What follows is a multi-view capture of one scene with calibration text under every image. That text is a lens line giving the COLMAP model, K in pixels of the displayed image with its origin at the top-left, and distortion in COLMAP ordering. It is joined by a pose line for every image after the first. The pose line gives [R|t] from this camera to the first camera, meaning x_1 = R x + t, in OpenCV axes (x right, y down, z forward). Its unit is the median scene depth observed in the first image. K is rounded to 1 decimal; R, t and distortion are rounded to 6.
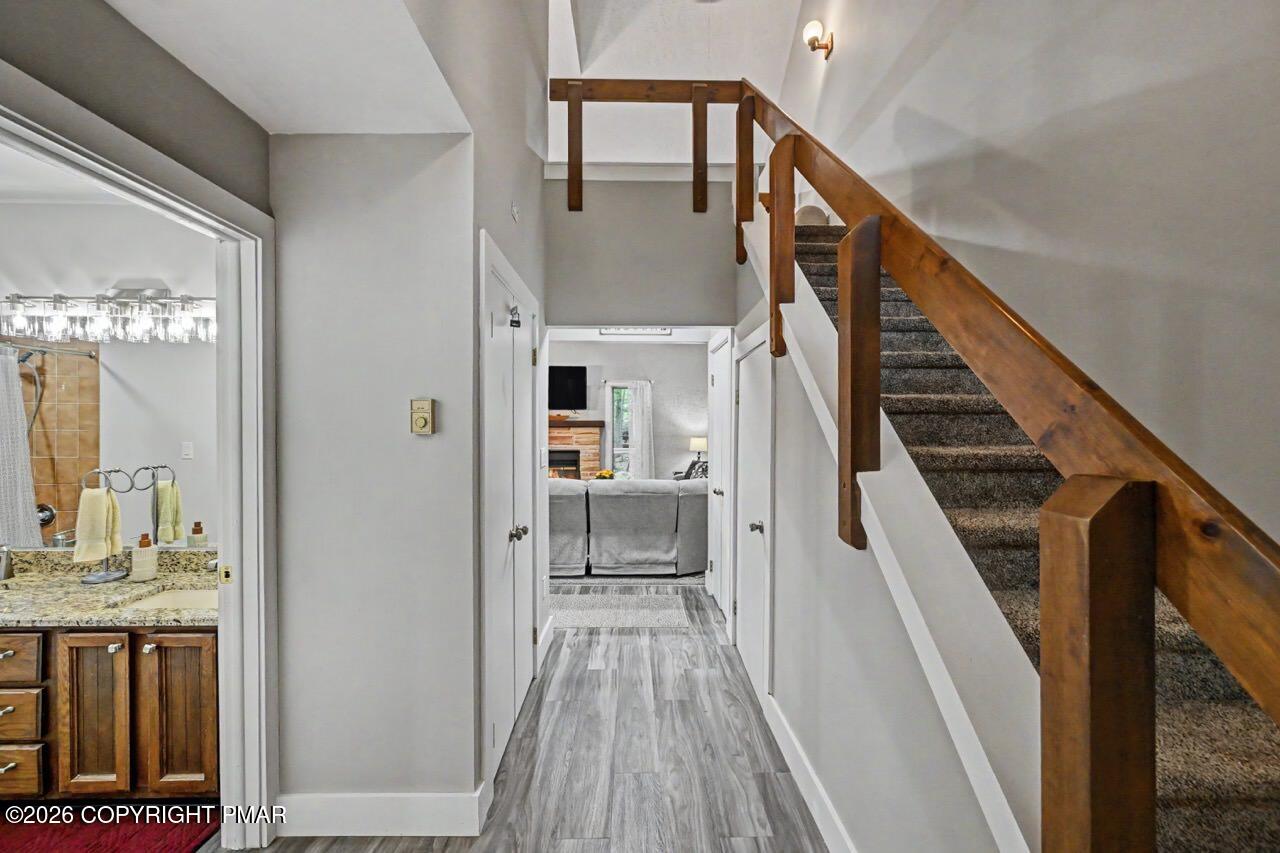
lens RADIAL K [[502.0, 0, 640.9], [0, 502.0, 430.5], [0, 0, 1]] dist [-0.000501, 0.000322]
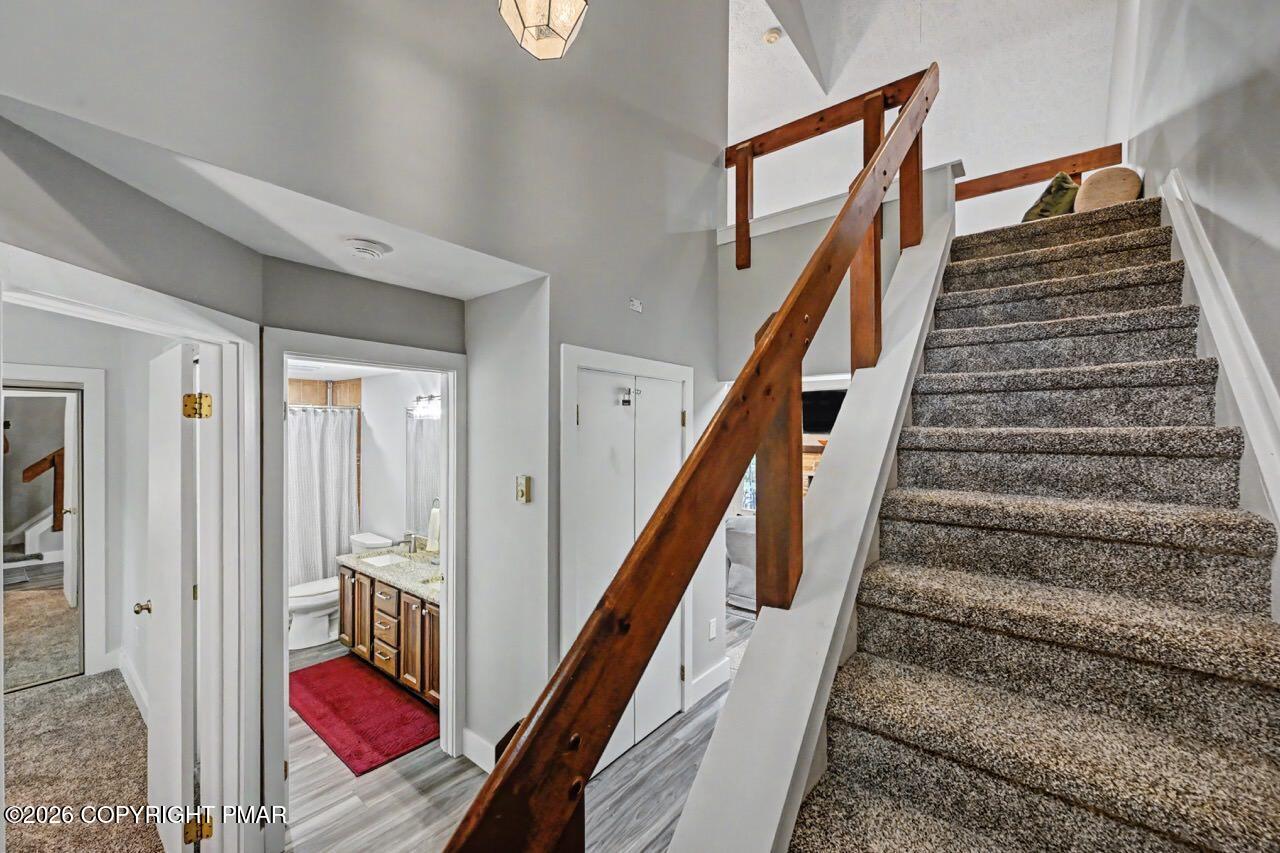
lens RADIAL K [[502.0, 0, 640.9], [0, 502.0, 430.5], [0, 0, 1]] dist [-0.000501, 0.000322]
pose [[0.769447, 0.000605, -0.638711, 0.450932], [-0.009721, 0.999895, -0.010764, -0.115037], [0.638637, 0.014491, 0.769371, 0.099554]]
